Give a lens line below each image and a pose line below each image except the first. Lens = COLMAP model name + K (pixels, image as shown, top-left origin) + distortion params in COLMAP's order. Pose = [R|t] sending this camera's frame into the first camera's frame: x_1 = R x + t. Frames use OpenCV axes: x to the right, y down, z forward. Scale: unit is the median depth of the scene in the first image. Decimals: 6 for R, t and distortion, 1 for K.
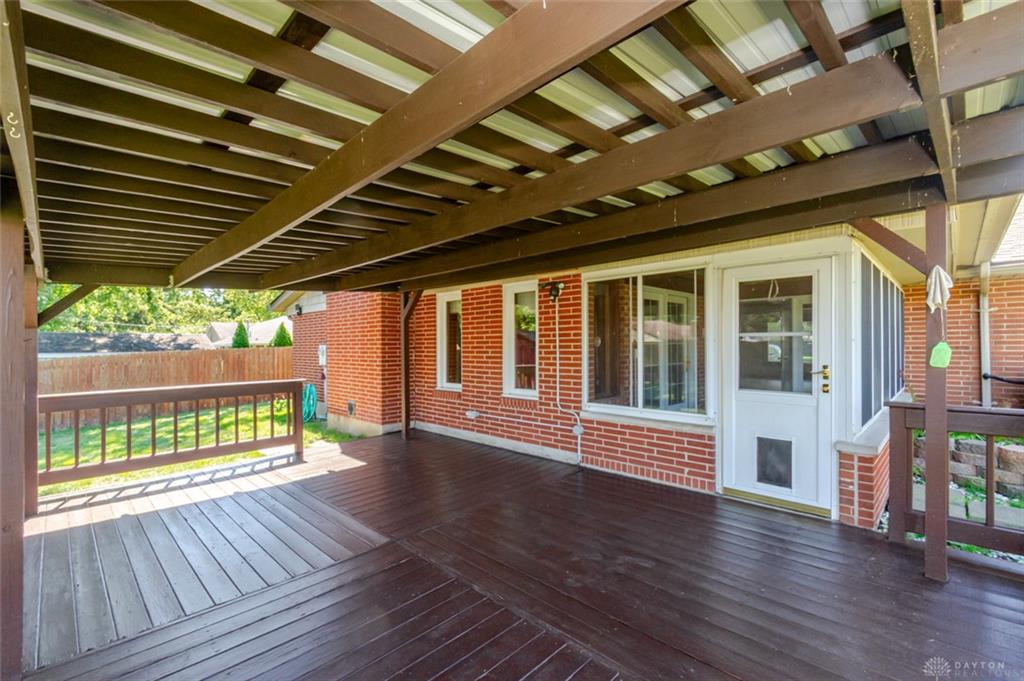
lens RADIAL K [[453.7, 0, 512.0], [0, 453.7, 340.5], [0, 0, 1]] dist [-0.000226, -0.000045]
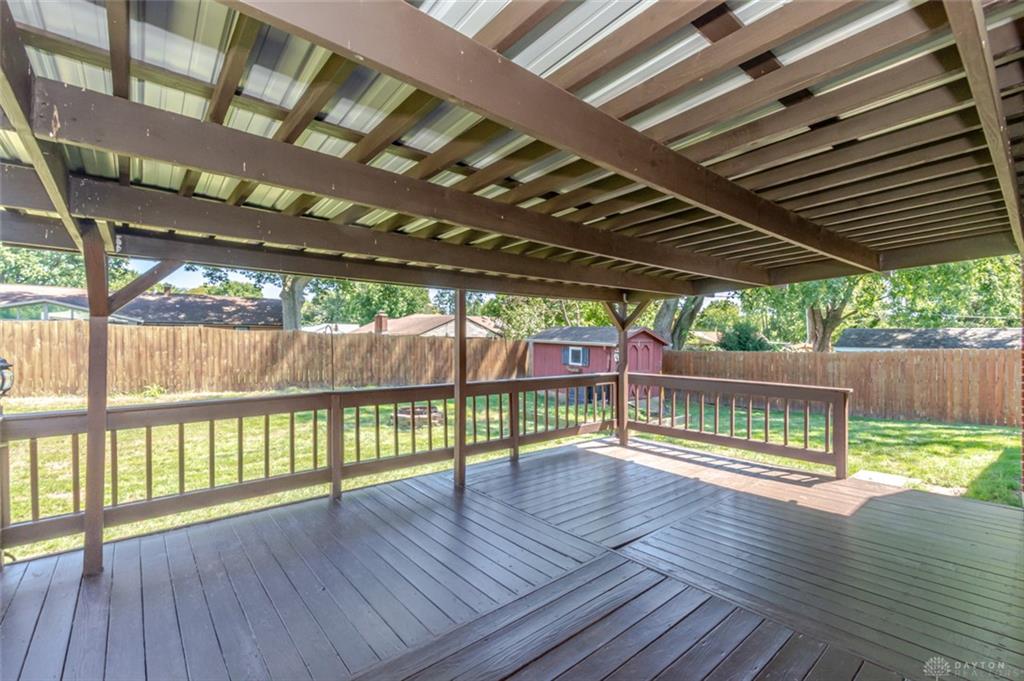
lens RADIAL K [[453.7, 0, 512.0], [0, 453.7, 340.5], [0, 0, 1]] dist [-0.000226, -0.000045]
pose [[-0.085881, 0.010869, -0.996246, 0.236801], [-0.004726, 0.999925, 0.011317, 0.002352], [0.996294, 0.005680, -0.085824, 0.330638]]
